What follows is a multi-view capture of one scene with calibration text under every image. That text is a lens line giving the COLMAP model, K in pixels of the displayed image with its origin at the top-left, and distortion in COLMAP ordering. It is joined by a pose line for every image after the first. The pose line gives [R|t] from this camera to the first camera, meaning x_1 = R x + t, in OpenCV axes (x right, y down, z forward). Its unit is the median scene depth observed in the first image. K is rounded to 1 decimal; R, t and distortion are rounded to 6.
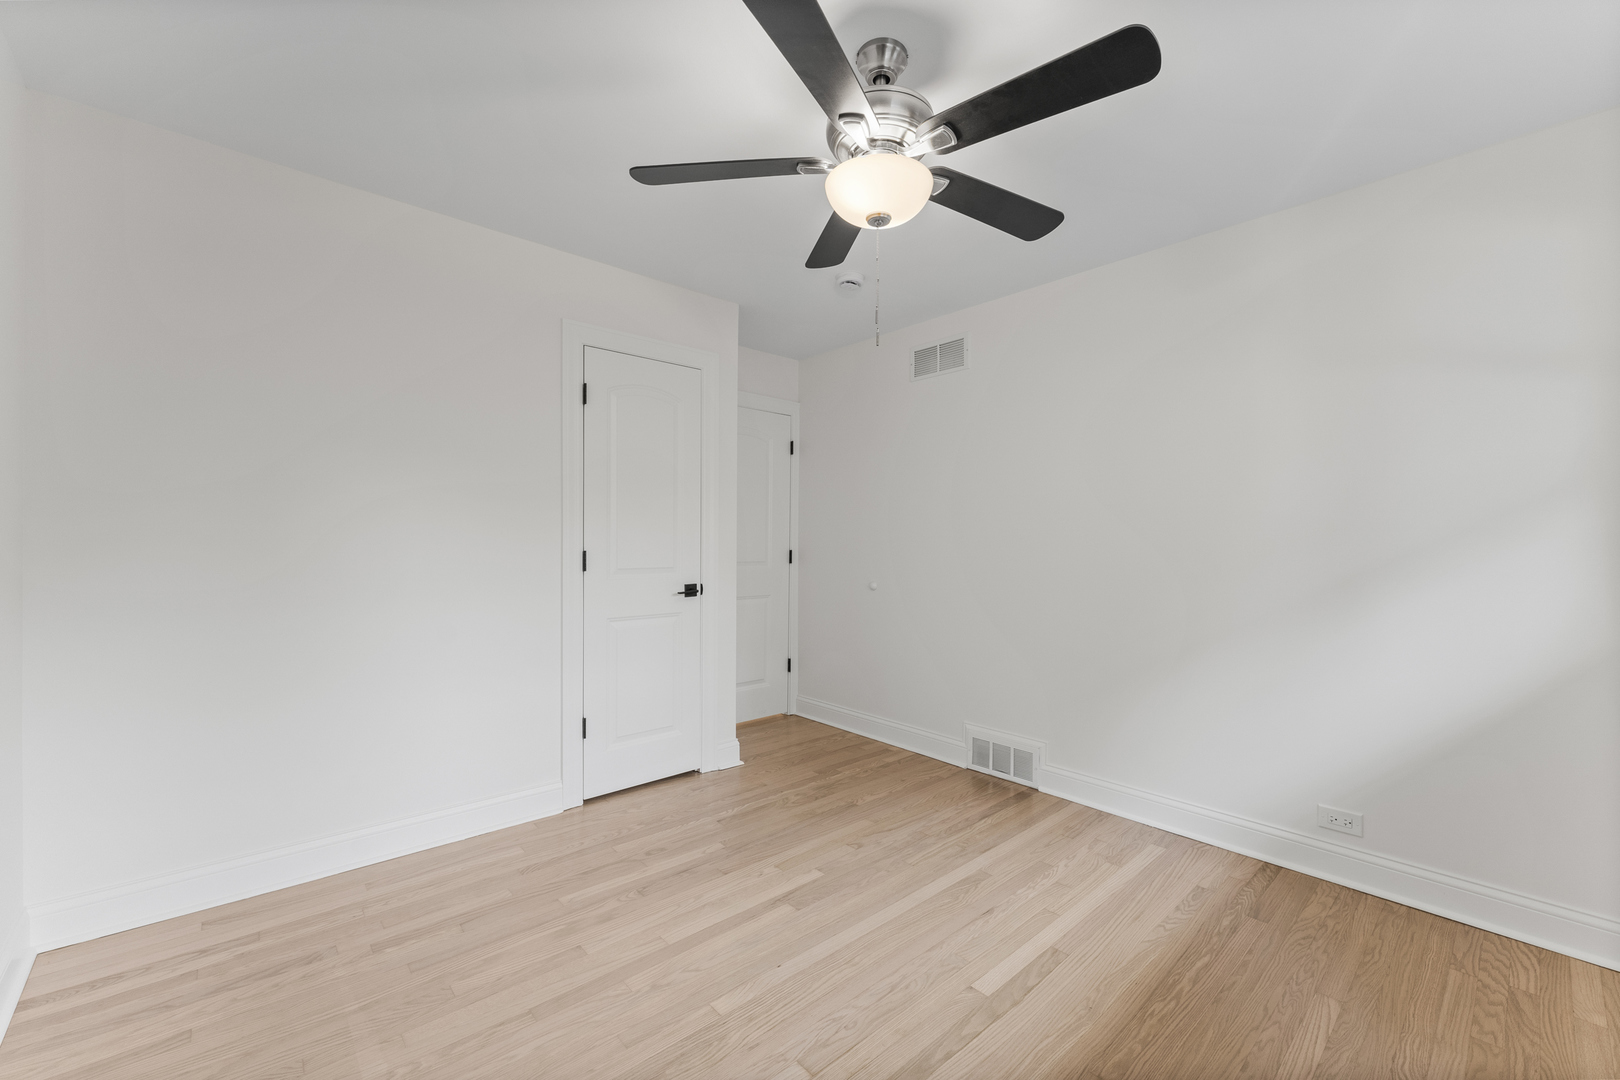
lens RADIAL K [[645.5, 0, 816.1], [0, 645.5, 538.3], [0, 0, 1]] dist [-0.001914, -0.000296]
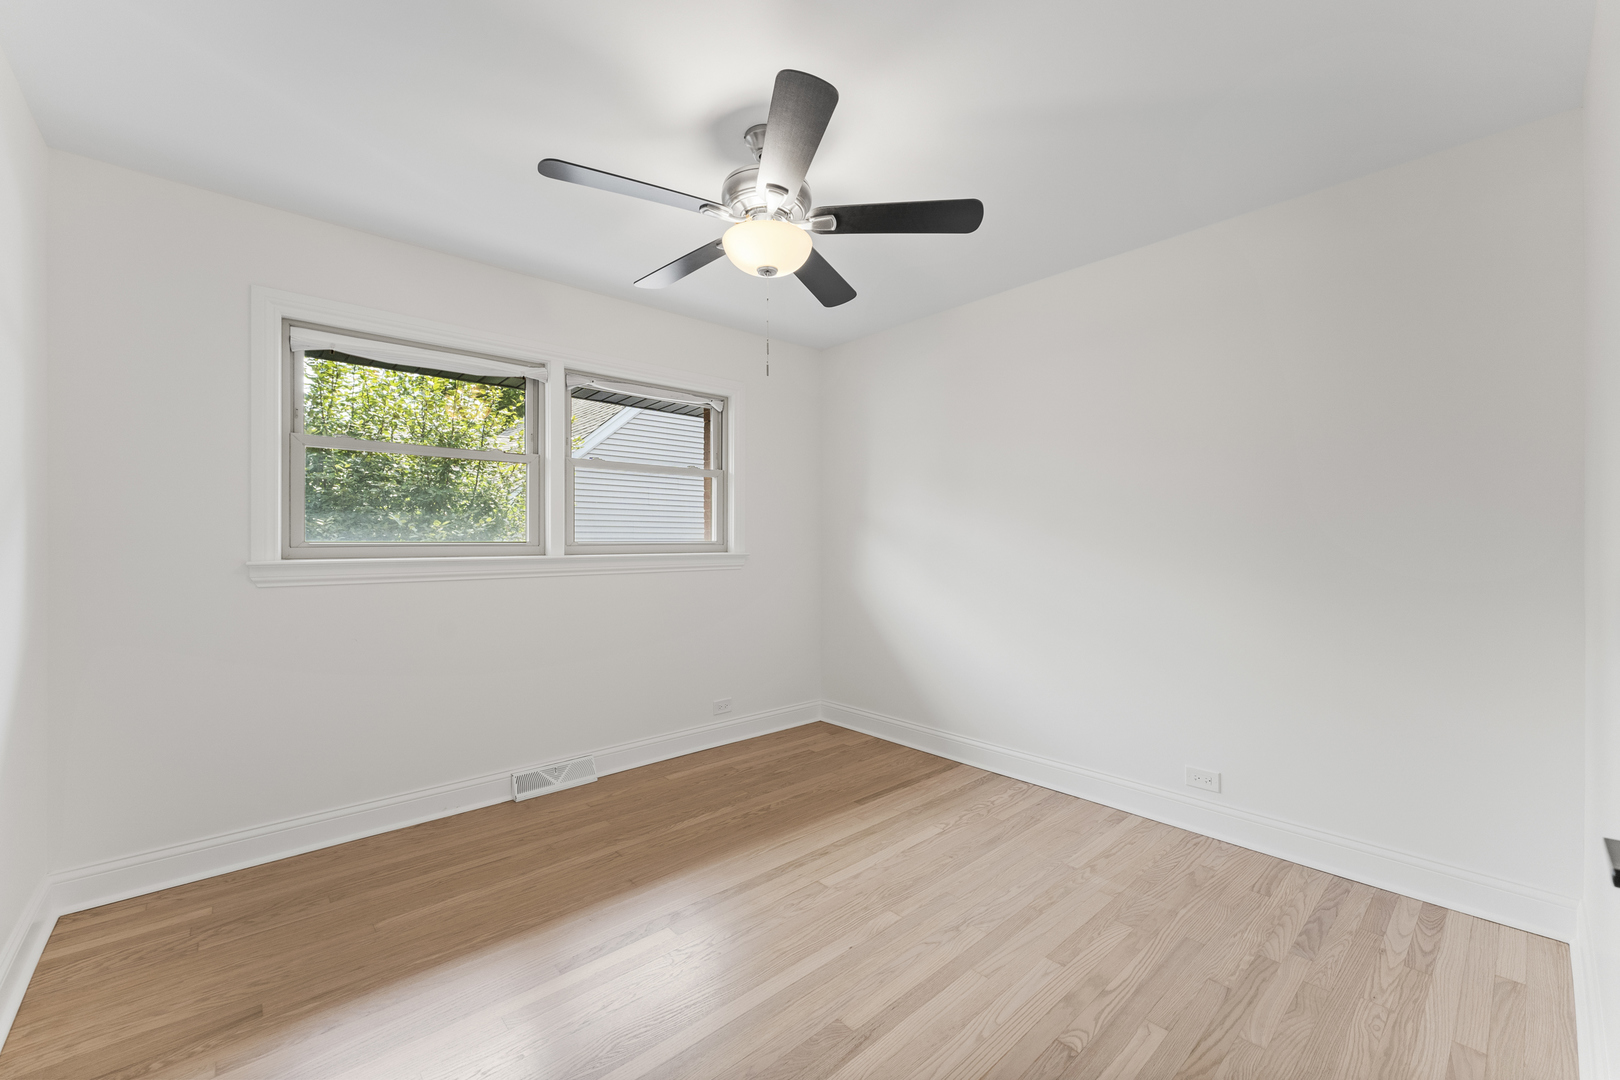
lens RADIAL K [[645.5, 0, 816.1], [0, 645.5, 538.3], [0, 0, 1]] dist [-0.001914, -0.000296]
pose [[-0.999974, -0.007078, -0.001649, 0.004967], [-0.007077, 0.999975, -0.000288, 0.002612], [0.001651, -0.000277, -0.999999, 2.025570]]
